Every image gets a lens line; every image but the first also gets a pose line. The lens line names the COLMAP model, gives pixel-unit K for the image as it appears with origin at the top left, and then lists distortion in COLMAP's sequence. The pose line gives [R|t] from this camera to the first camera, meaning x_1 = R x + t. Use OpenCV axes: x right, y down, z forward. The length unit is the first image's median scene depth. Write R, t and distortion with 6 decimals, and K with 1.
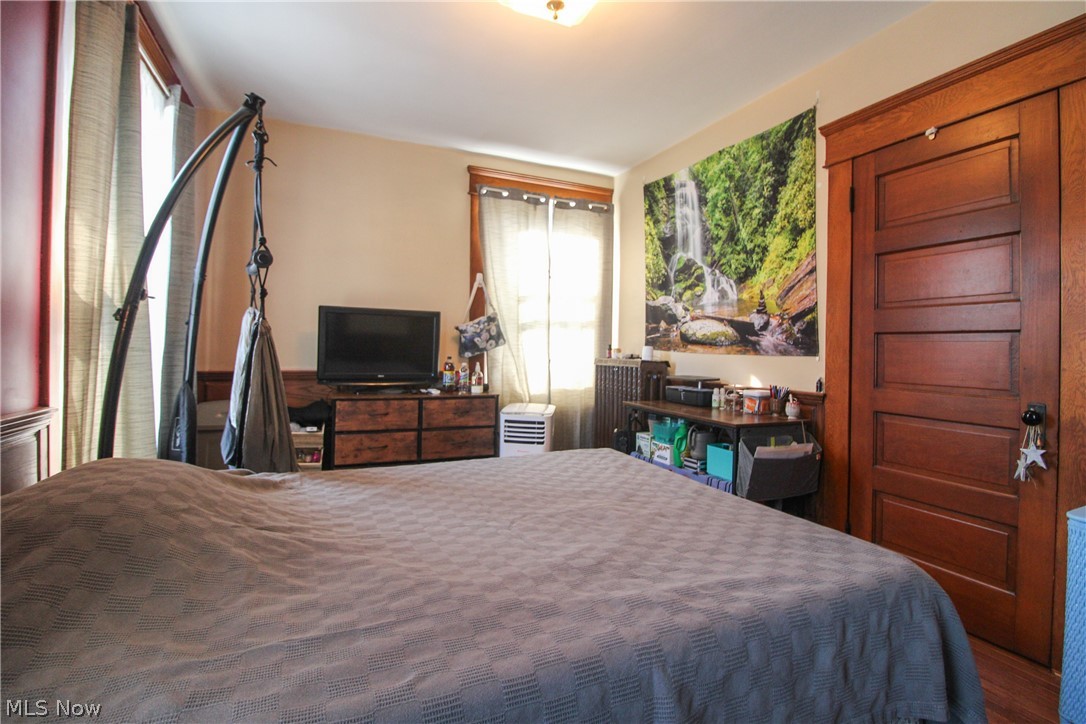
lens RADIAL K [[507.9, 0, 542.8], [0, 507.9, 346.7], [0, 0, 1]] dist [-0.000628, -0.011950]
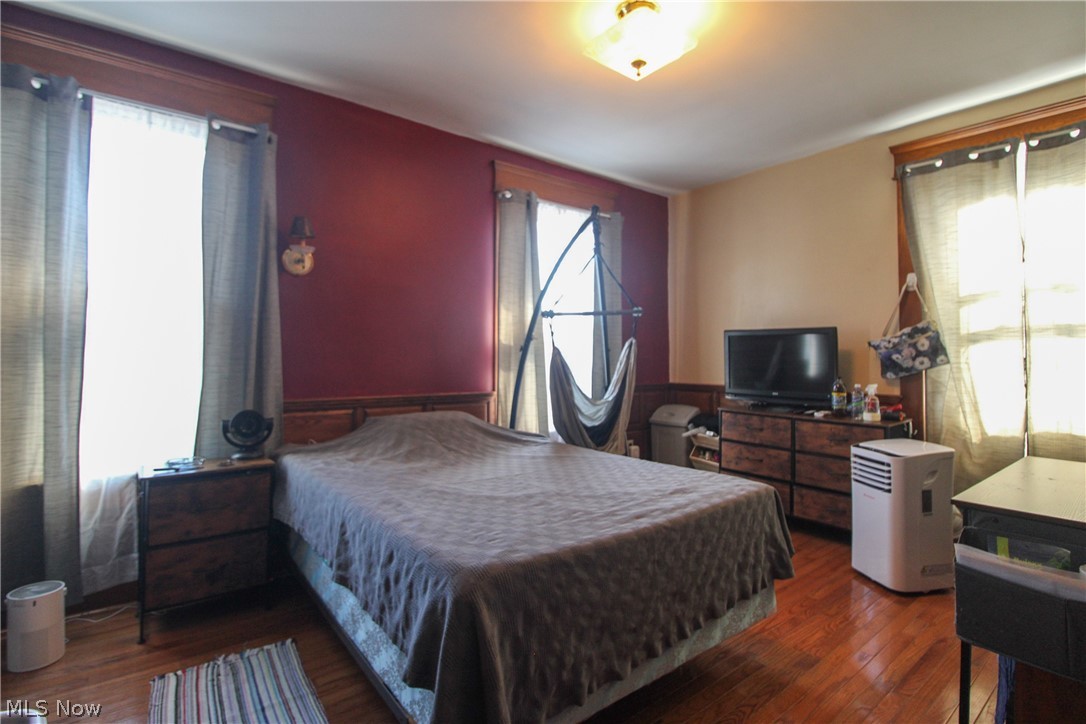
lens RADIAL K [[507.9, 0, 542.8], [0, 507.9, 346.7], [0, 0, 1]] dist [-0.000628, -0.011950]
pose [[0.261856, -0.034900, -0.964476, 0.560347], [-0.003601, 0.999304, -0.037138, 0.002242], [0.965100, 0.013198, 0.261548, 0.273531]]
